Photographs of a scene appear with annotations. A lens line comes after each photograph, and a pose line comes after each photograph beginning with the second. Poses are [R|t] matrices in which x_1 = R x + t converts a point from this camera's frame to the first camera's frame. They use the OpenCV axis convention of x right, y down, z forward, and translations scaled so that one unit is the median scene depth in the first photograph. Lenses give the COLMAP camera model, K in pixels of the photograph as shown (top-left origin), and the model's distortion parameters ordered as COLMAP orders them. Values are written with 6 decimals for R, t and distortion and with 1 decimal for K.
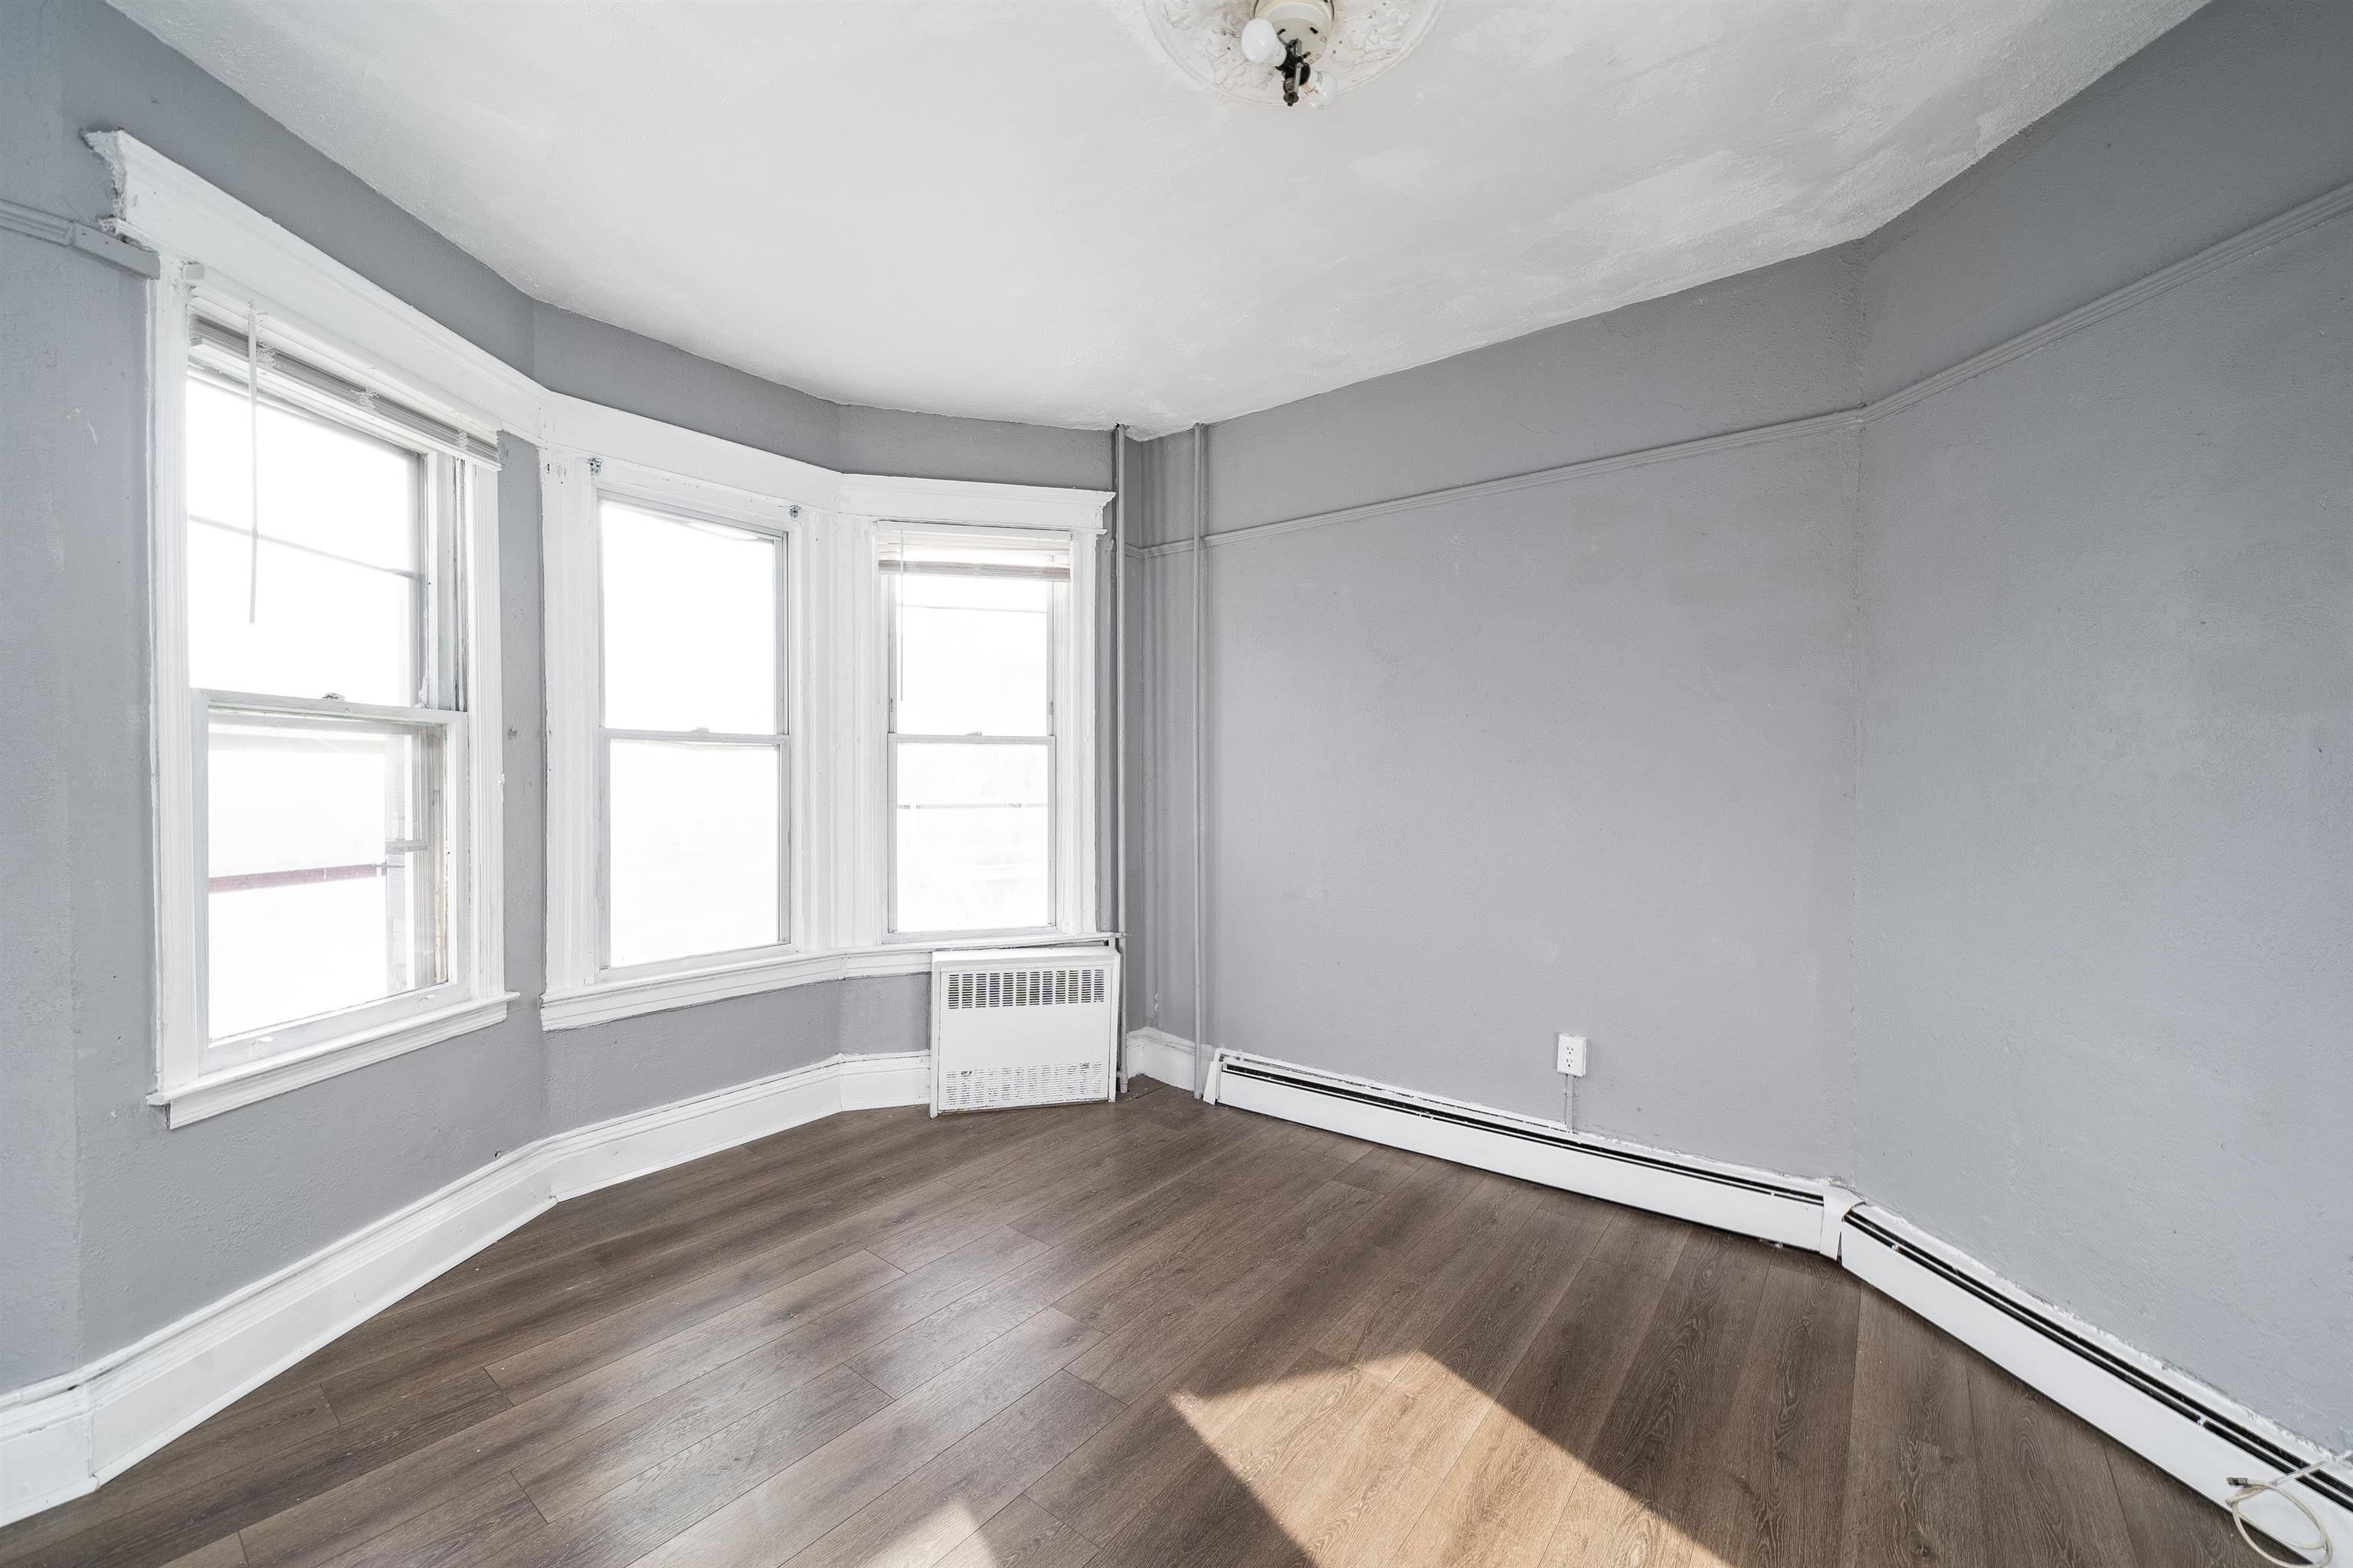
lens RADIAL K [[925.3, 0, 1176.5], [0, 925.3, 784.0], [0, 0, 1]] dist [0.000117, -0.002929]
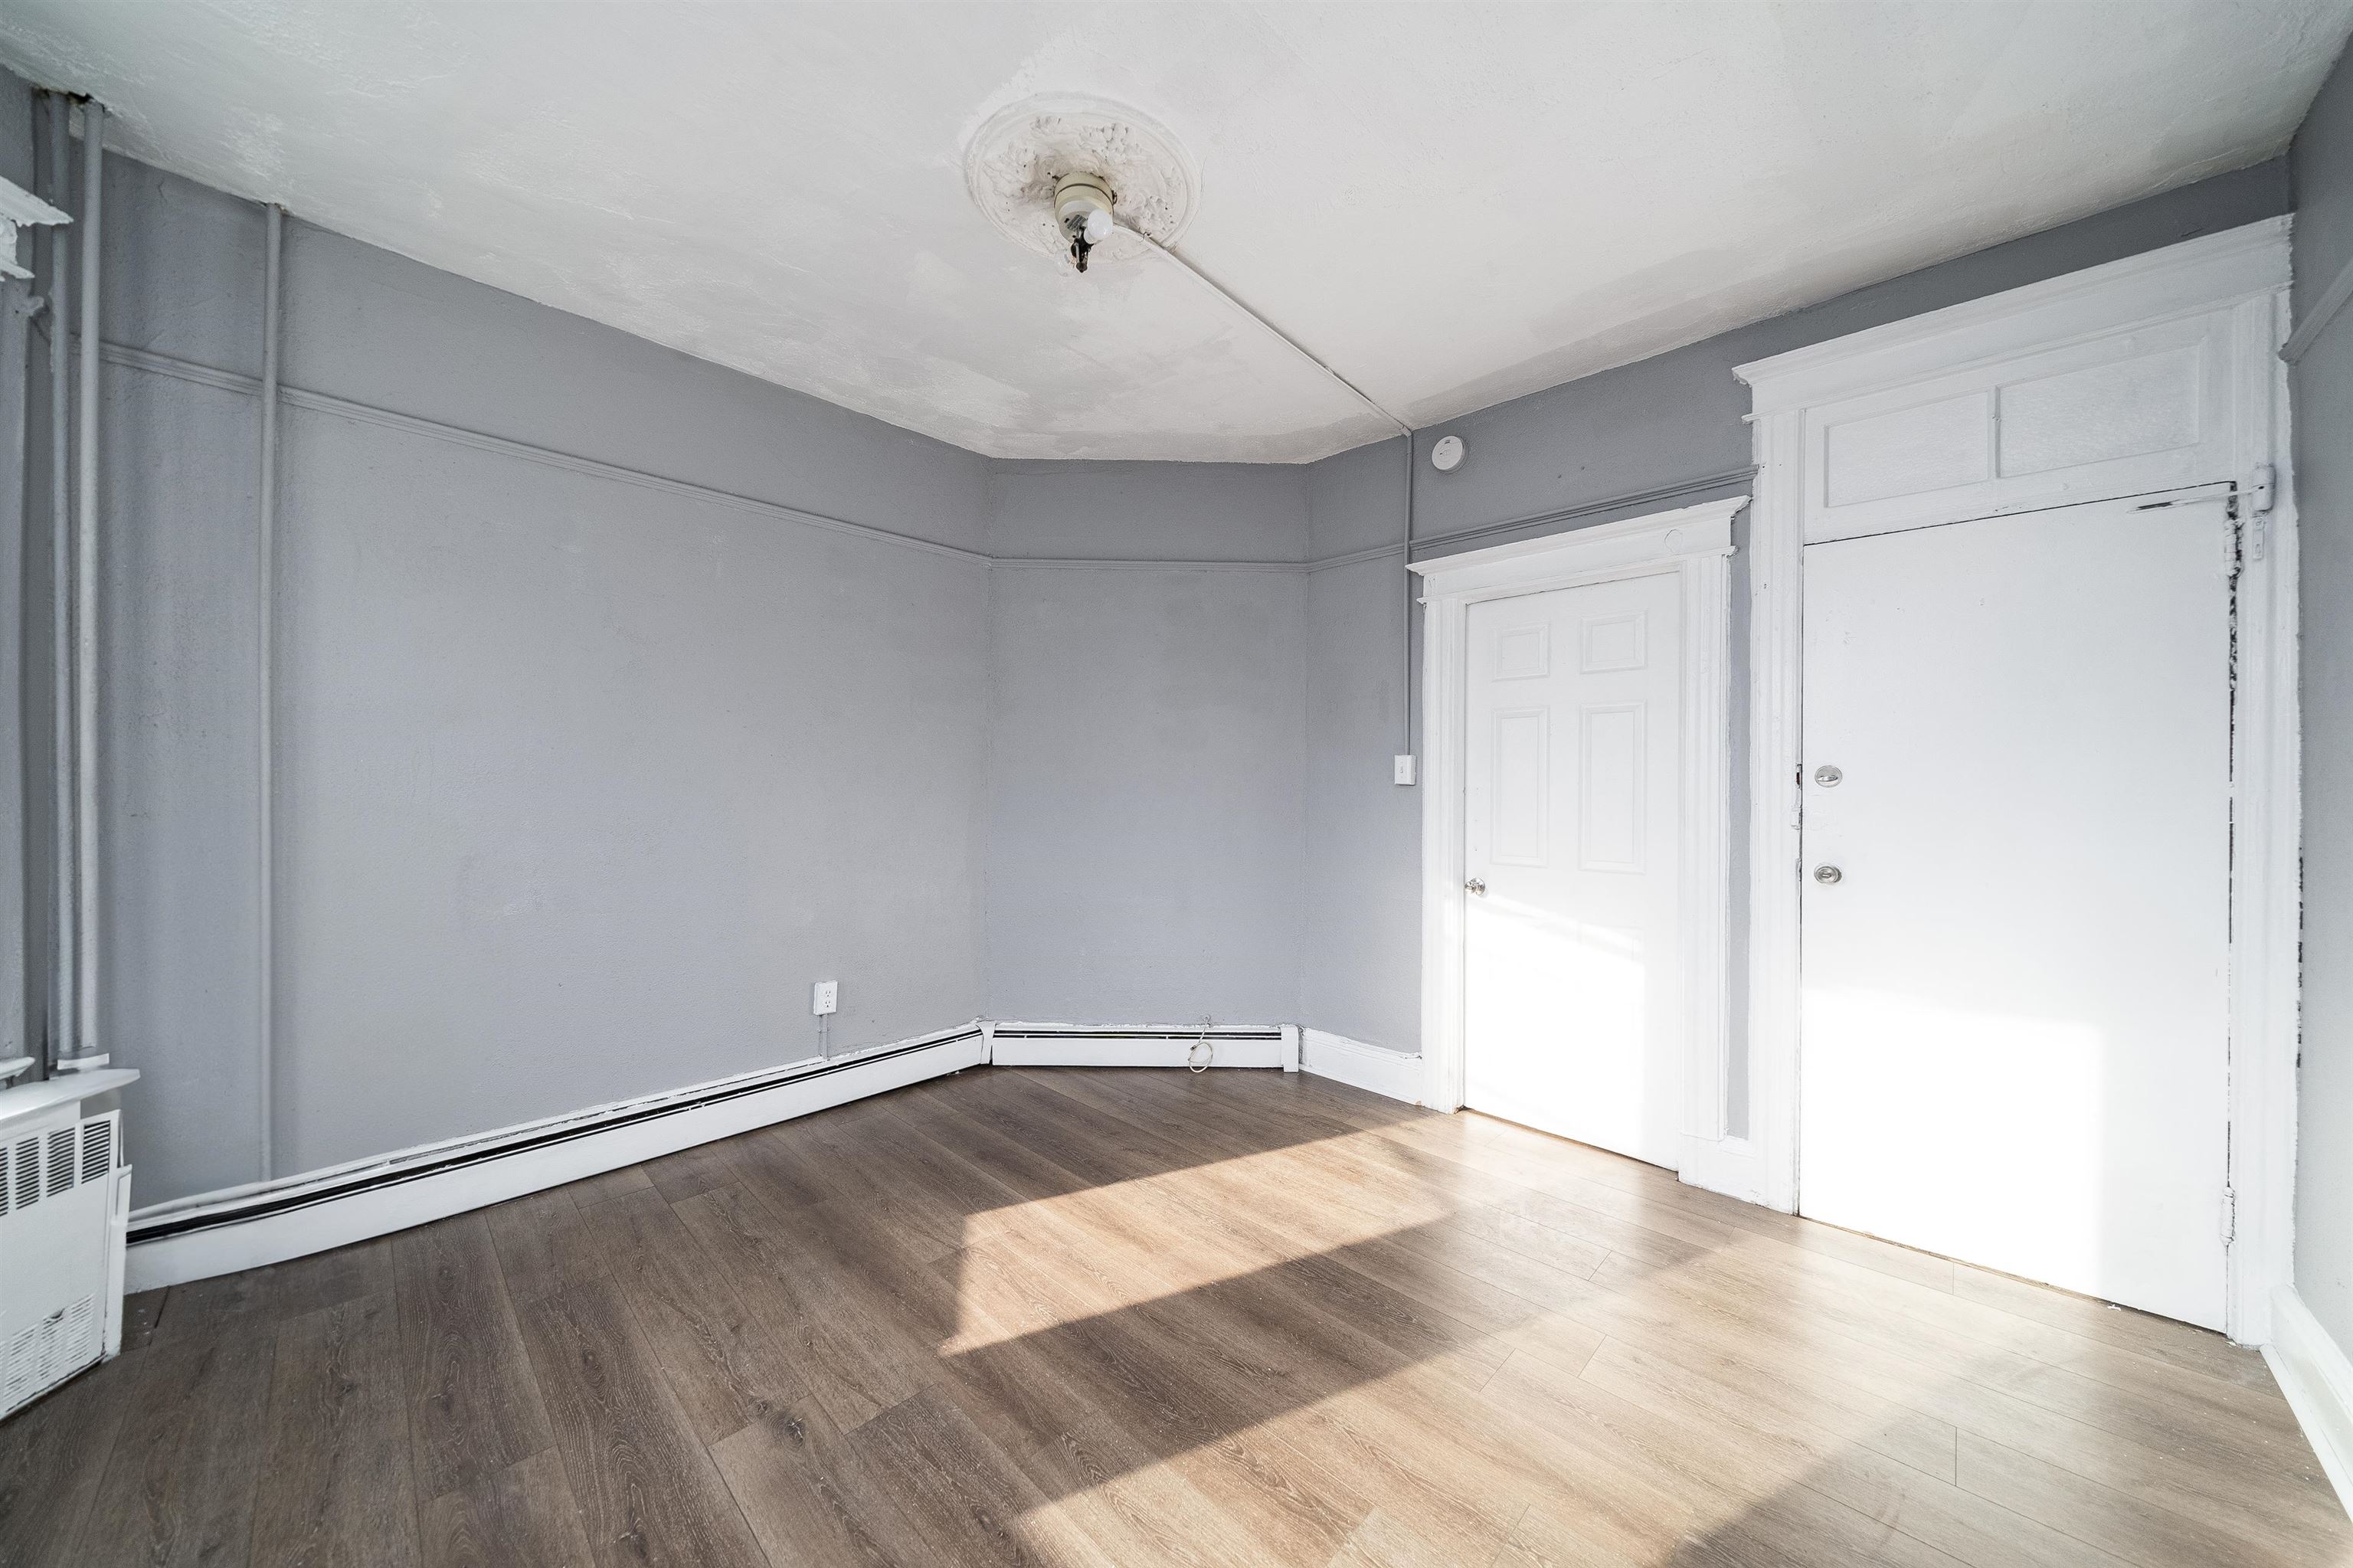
lens RADIAL K [[816.0, 0, 1173.8], [0, 816.0, 777.7], [0, 0, 1]] dist [-0.002295, -0.000226]
pose [[0.107616, 0.011106, 0.994130, -0.677090], [-0.002383, 0.999938, -0.010913, 0.013794], [-0.994190, -0.001195, 0.107636, 0.479336]]
